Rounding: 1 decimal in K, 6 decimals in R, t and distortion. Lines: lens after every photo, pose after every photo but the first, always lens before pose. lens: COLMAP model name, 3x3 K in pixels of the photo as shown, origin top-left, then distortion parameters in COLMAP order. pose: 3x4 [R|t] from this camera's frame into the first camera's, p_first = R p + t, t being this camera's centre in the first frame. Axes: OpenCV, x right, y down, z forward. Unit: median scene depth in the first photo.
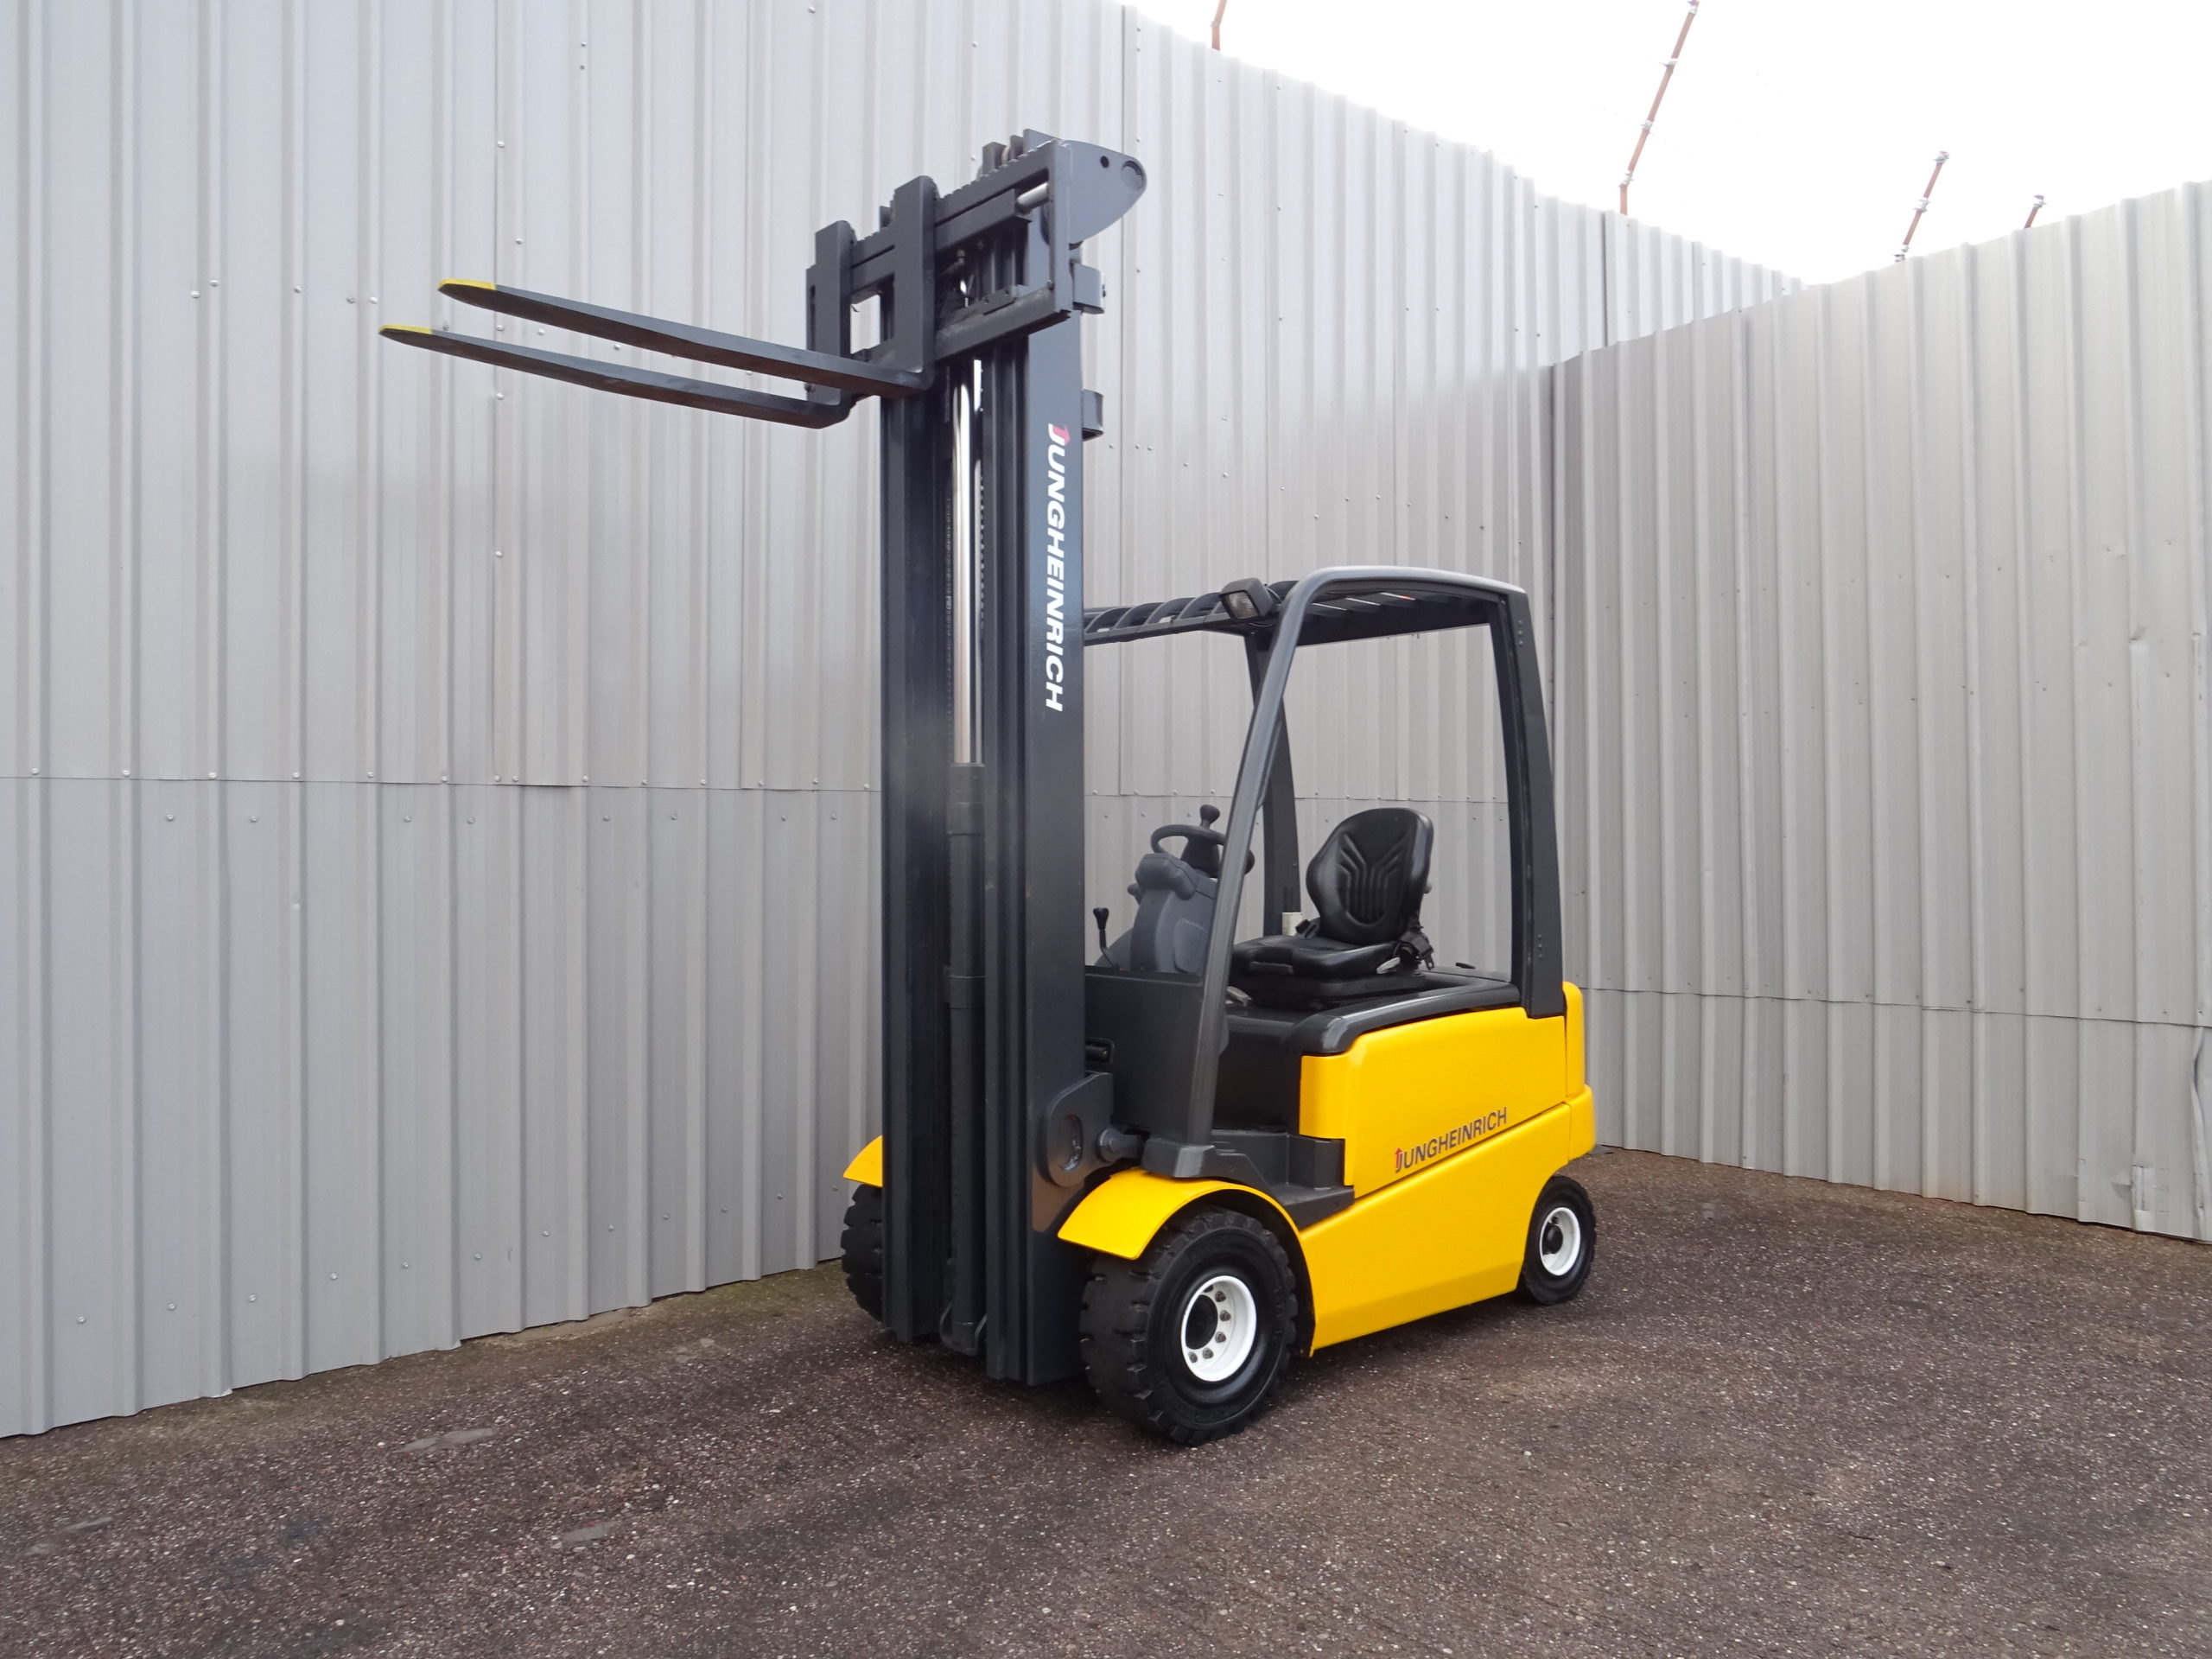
lens RADIAL K [[1676.9, 0, 1101.0], [0, 1676.9, 835.7], [0, 0, 1]] dist [0.005348, -0.005839]
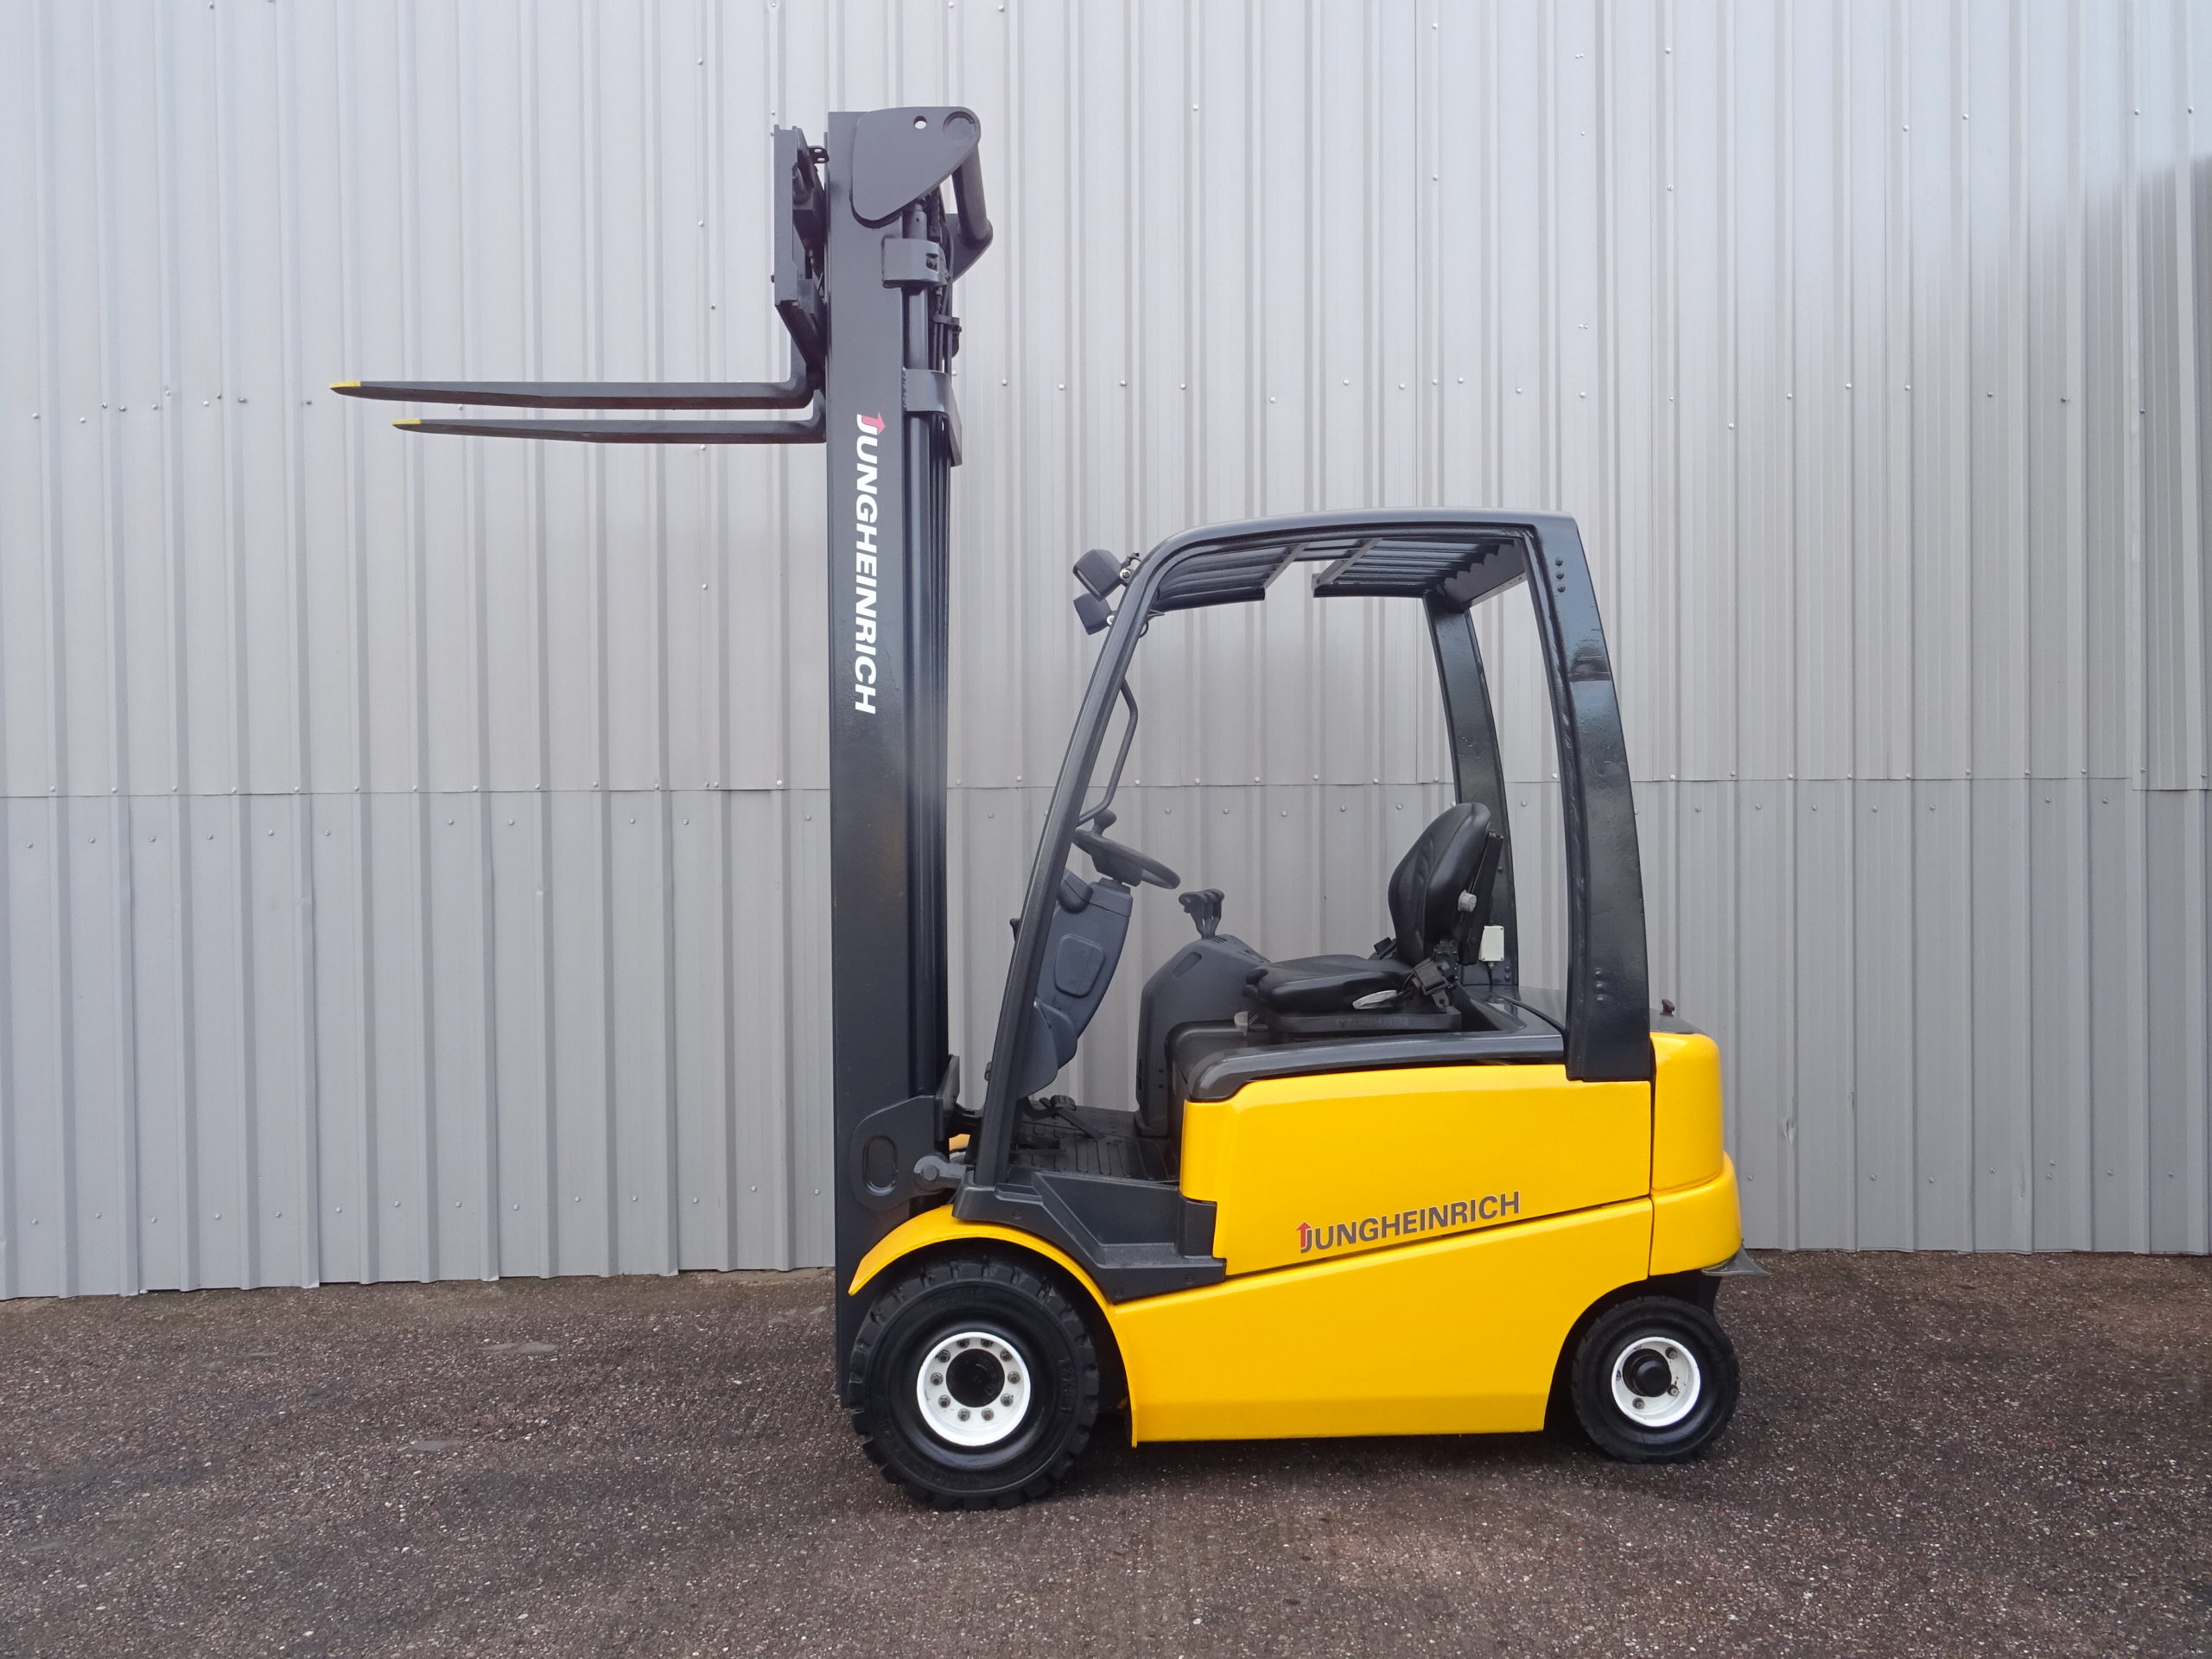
lens RADIAL K [[1676.9, 0, 1118.9], [0, 1676.9, 834.7], [0, 0, 1]] dist [0.005348, -0.005839]
pose [[0.788426, 0.005101, -0.615109, 0.585820], [0.006614, 0.999838, 0.016770, -0.017743], [0.615094, -0.017290, 0.788264, 0.287039]]
